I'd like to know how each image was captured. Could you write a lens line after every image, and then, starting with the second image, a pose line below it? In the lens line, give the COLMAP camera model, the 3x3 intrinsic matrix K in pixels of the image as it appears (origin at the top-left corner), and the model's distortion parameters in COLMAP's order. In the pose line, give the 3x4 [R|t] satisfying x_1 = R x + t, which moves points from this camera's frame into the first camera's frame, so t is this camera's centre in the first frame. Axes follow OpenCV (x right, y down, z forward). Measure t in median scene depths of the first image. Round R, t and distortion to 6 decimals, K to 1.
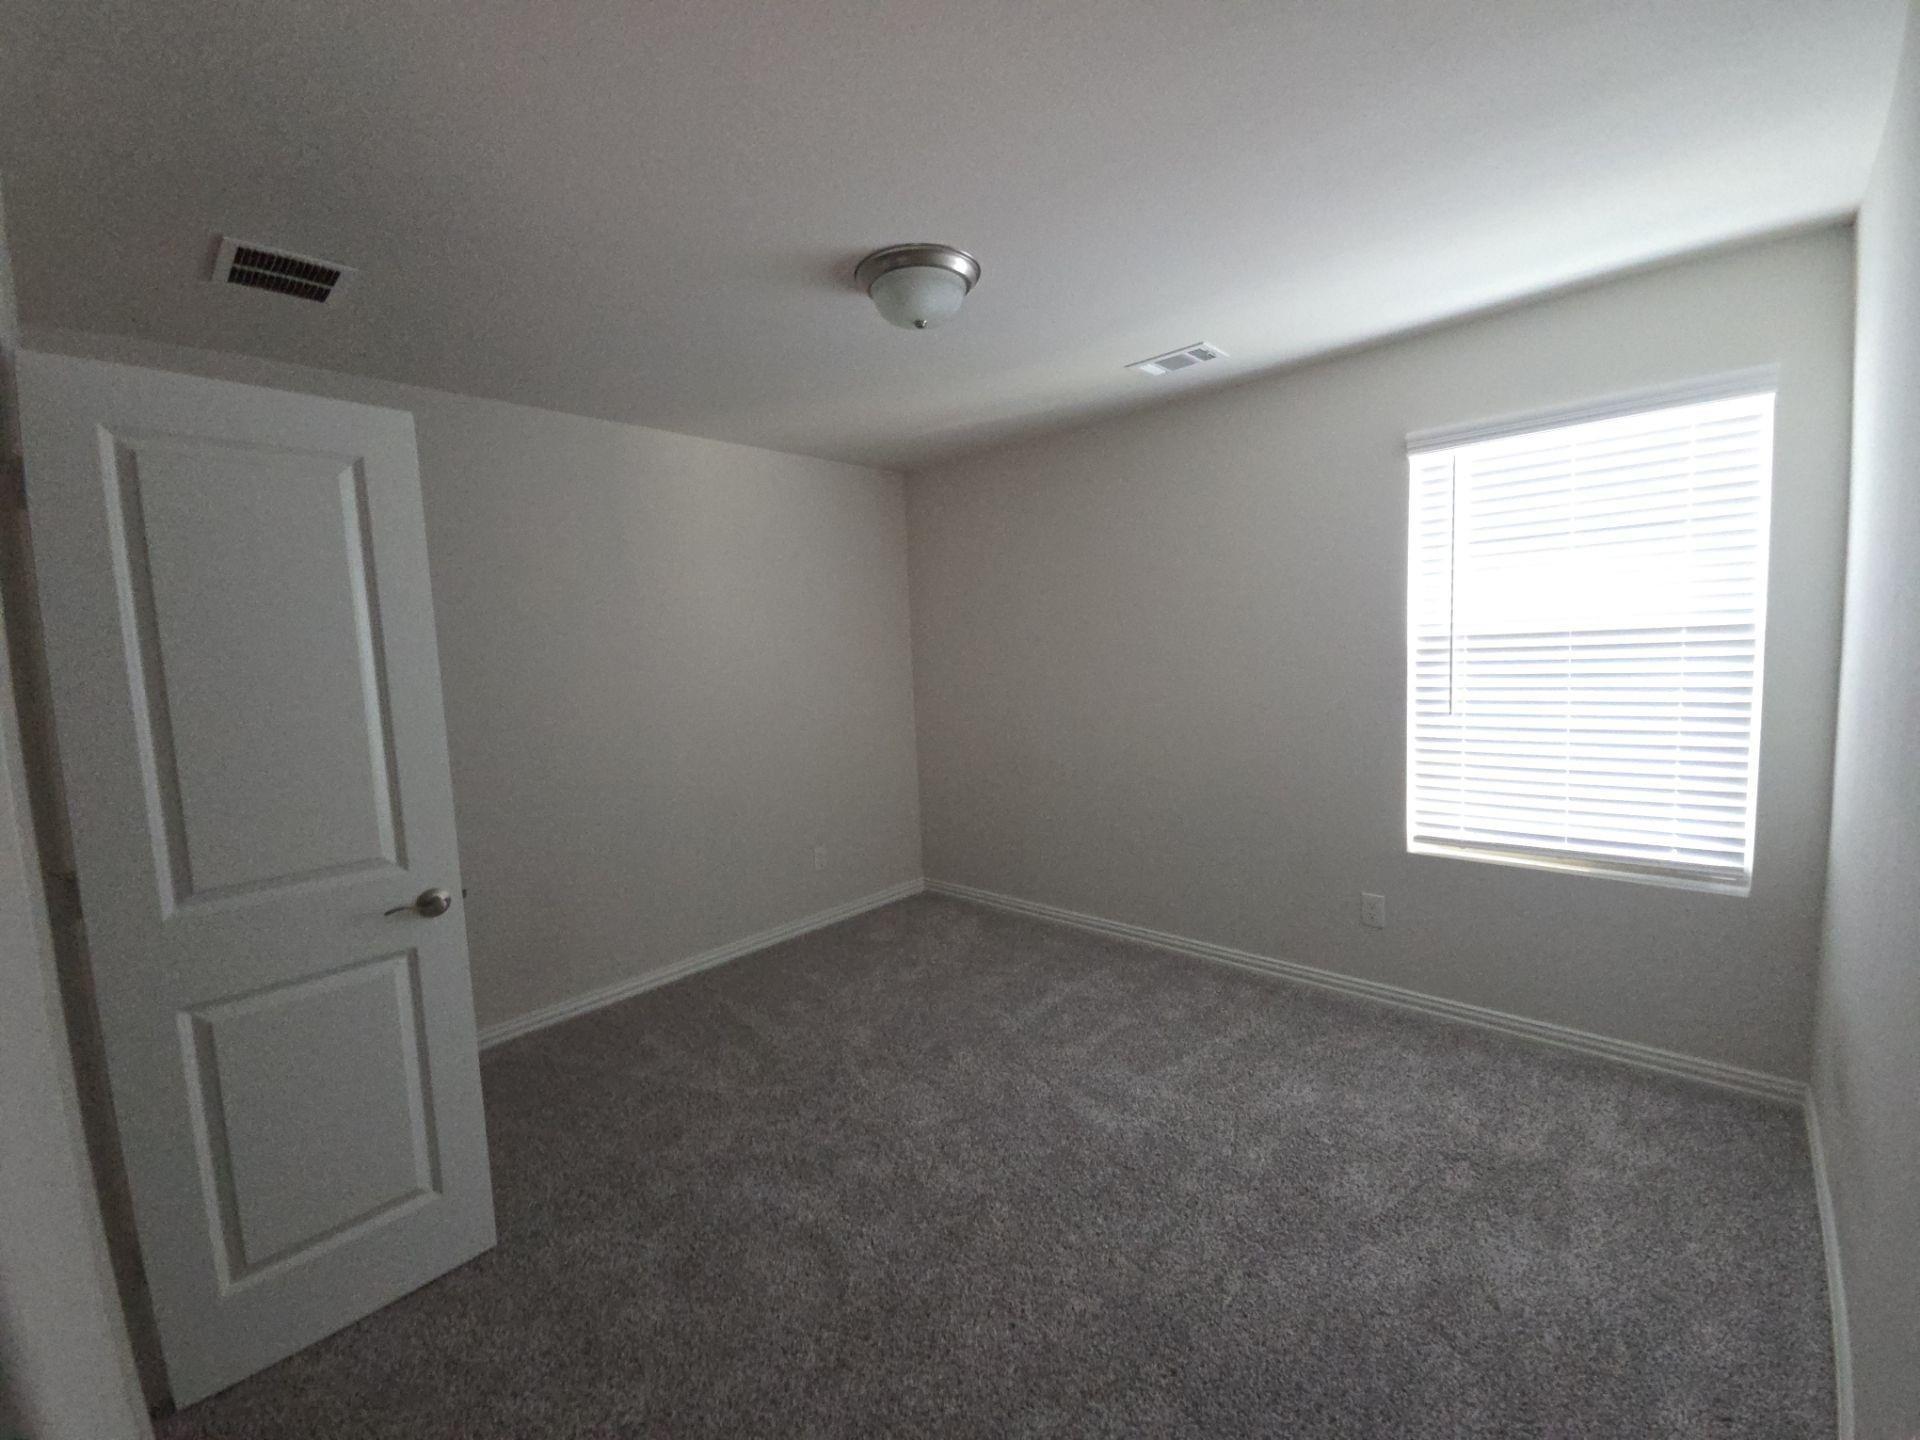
lens RADIAL K [[762.0, 0, 958.3], [0, 762.0, 714.2], [0, 0, 1]] dist [0.021151, -0.017255]
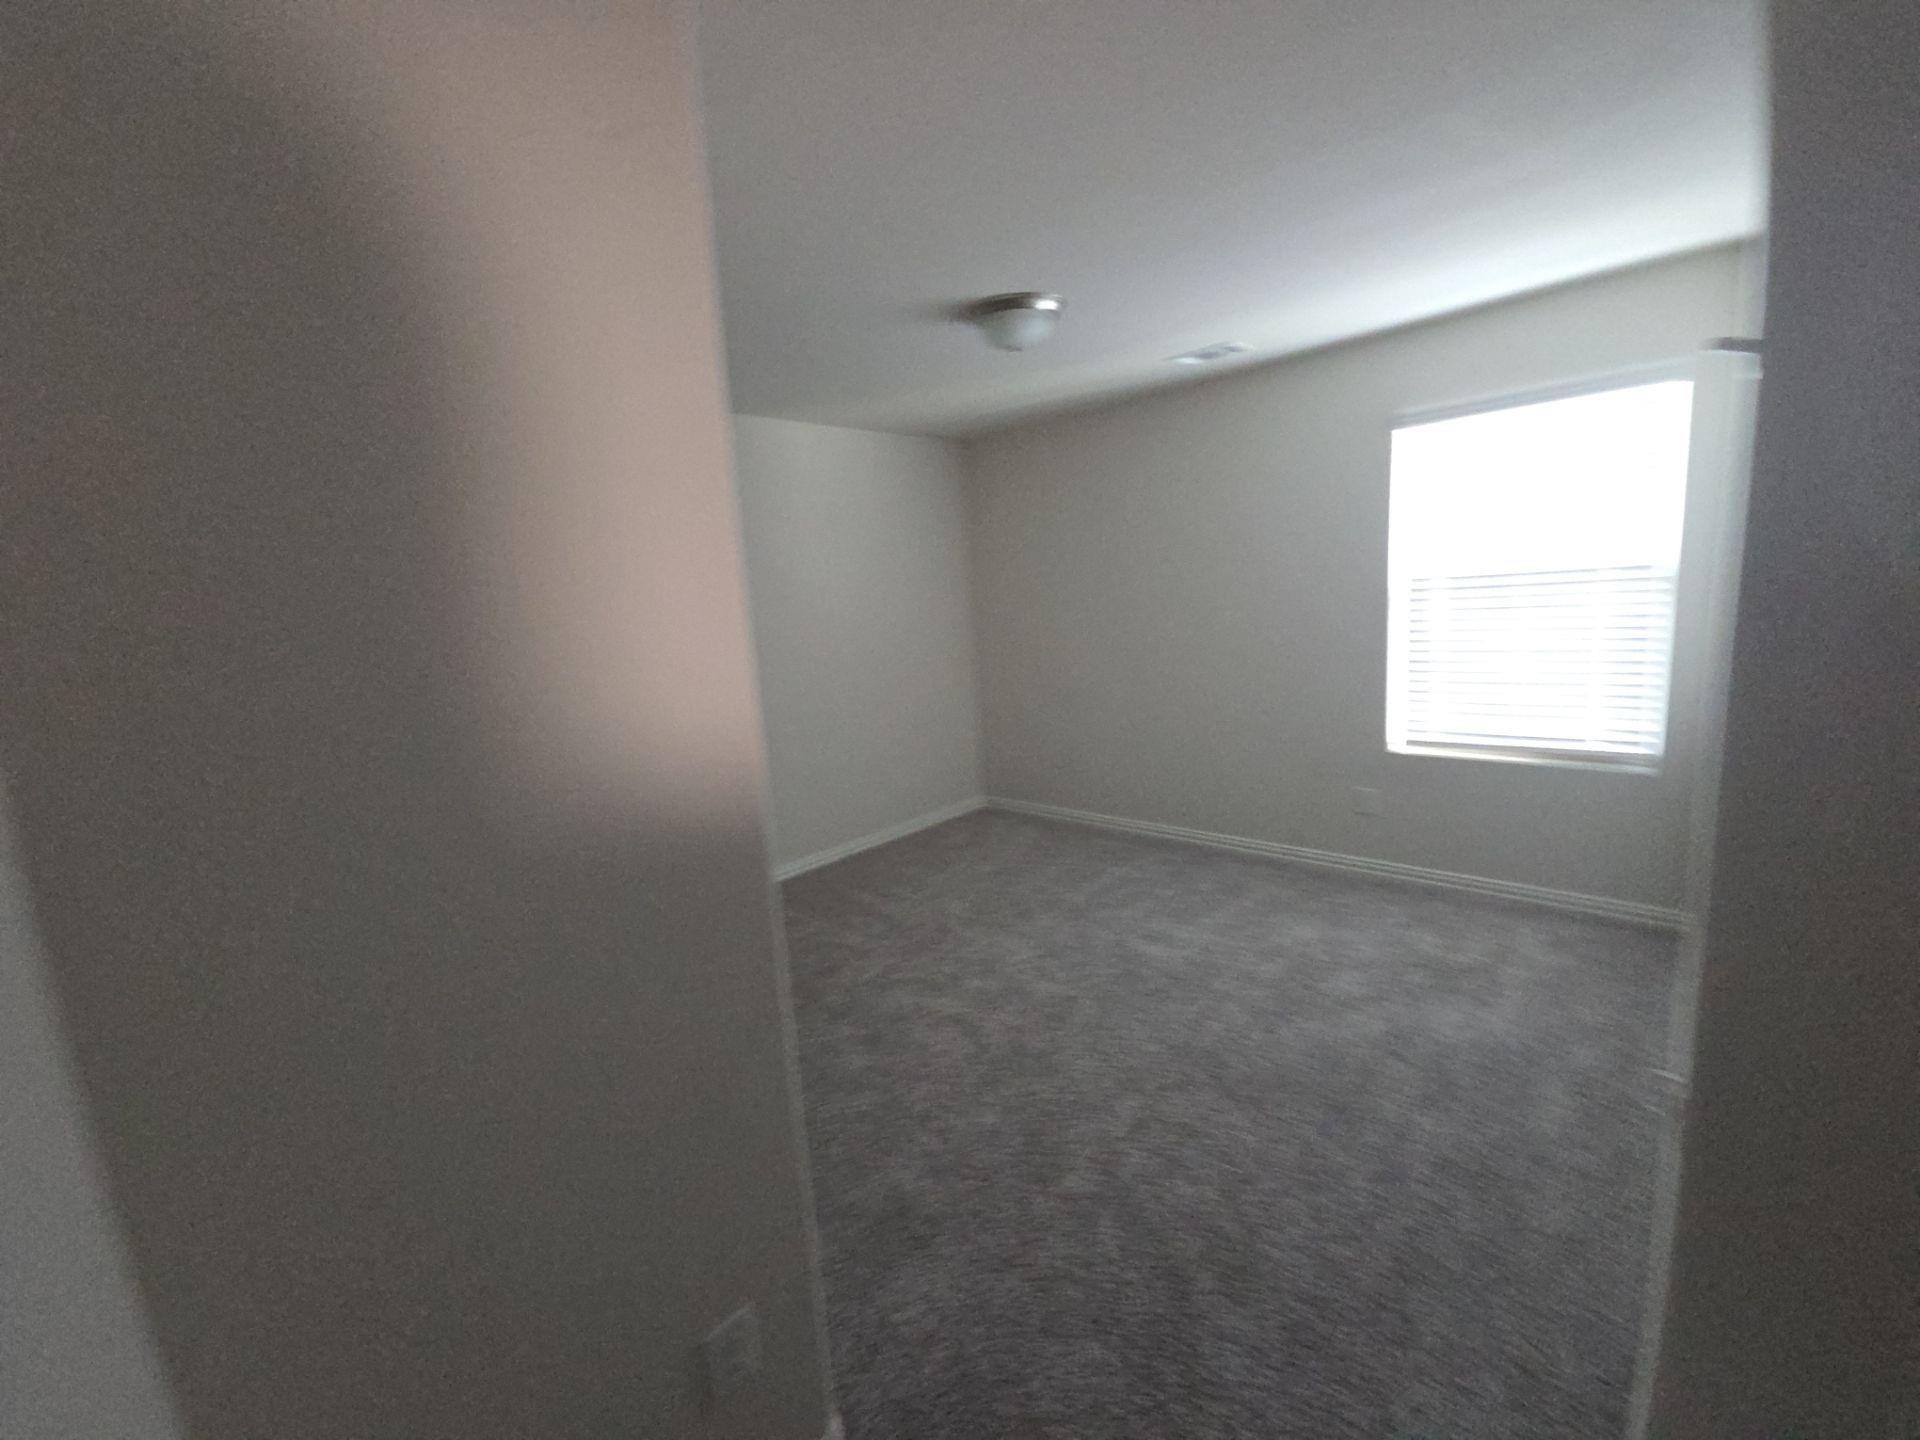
lens RADIAL K [[766.0, 0, 959.3], [0, 766.0, 720.7], [0, 0, 1]] dist [0.002855, -0.005090]
pose [[0.999569, -0.023755, -0.017245, -0.126029], [0.025044, 0.996571, 0.078860, 0.014365], [0.015313, -0.079258, 0.996737, -0.320767]]
